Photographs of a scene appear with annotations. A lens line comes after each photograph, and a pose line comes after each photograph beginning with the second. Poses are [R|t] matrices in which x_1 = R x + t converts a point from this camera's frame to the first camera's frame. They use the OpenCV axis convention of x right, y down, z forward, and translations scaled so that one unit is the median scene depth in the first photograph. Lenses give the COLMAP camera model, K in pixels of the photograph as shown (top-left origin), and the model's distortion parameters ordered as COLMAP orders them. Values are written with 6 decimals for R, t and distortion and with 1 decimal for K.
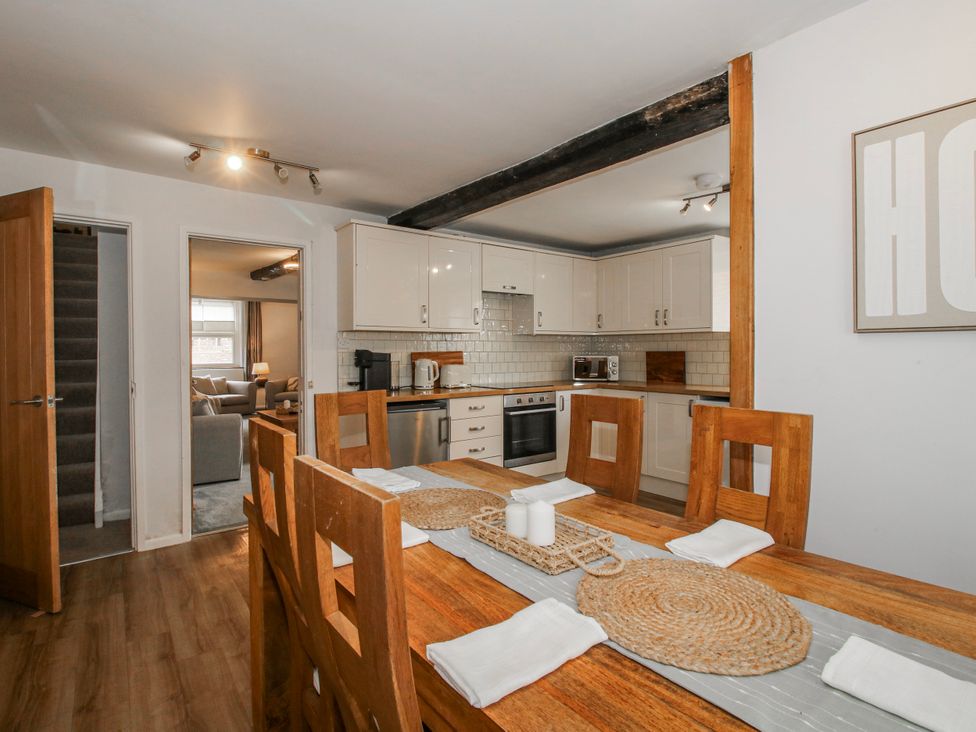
lens RADIAL K [[508.9, 0, 479.1], [0, 508.9, 357.6], [0, 0, 1]] dist [-0.002808, -0.010855]
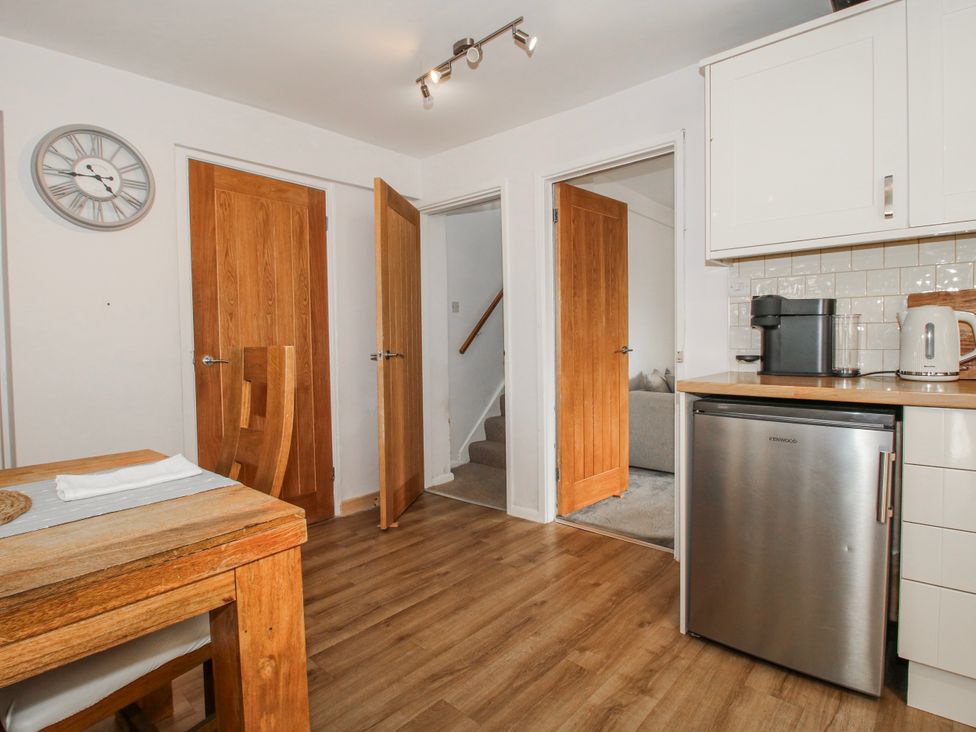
lens RADIAL K [[508.9, 0, 484.2], [0, 508.9, 358.3], [0, 0, 1]] dist [-0.002808, -0.010855]
pose [[0.191704, 0.031347, -0.980952, 0.224092], [0.003003, 0.999466, 0.032526, 0.030229], [0.981448, -0.009182, 0.191507, 0.565478]]
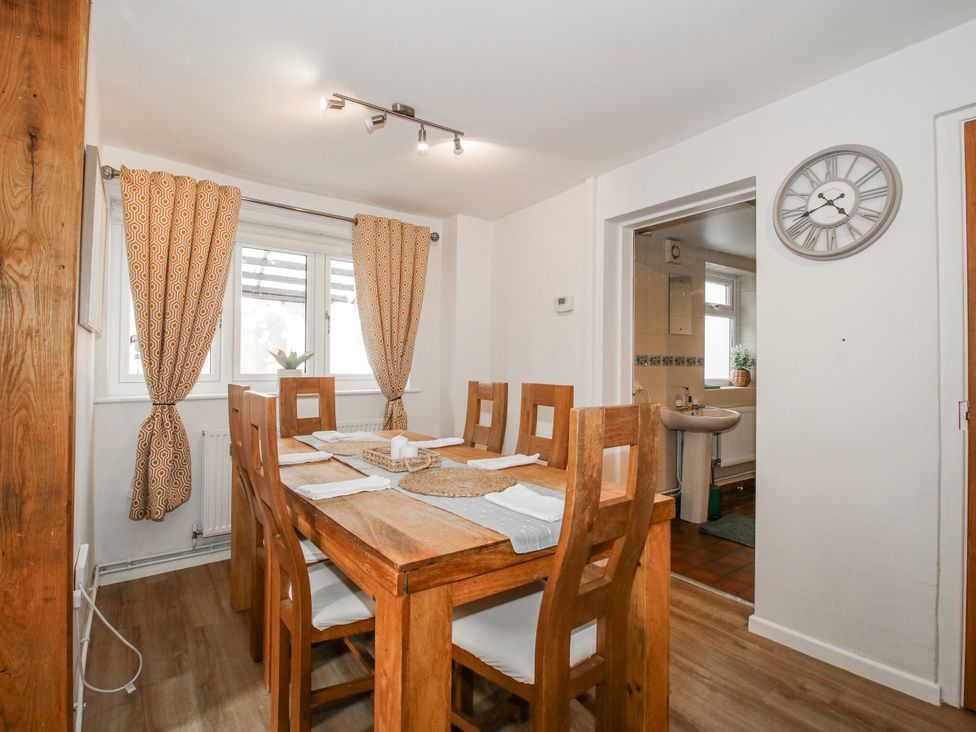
lens RADIAL K [[508.9, 0, 484.0], [0, 508.9, 357.1], [0, 0, 1]] dist [-0.002808, -0.010855]
pose [[-0.999533, -0.005796, 0.030009, -0.057710], [-0.005740, 0.999982, 0.001960, 0.006395], [-0.030020, 0.001787, -0.999548, 0.764750]]
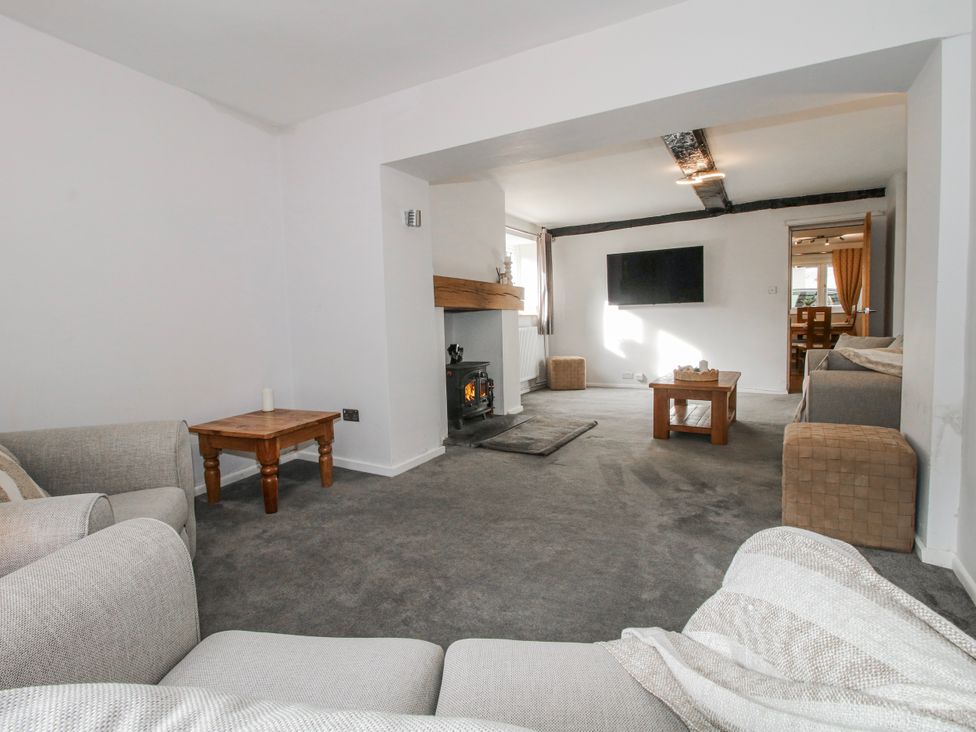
lens RADIAL K [[508.9, 0, 486.2], [0, 508.9, 361.9], [0, 0, 1]] dist [-0.002808, -0.010855]
pose [[-0.389733, -0.060419, 0.918944, -1.351014], [0.045450, 0.995368, 0.084720, 0.021754], [-0.919806, 0.074784, -0.385182, 2.320343]]
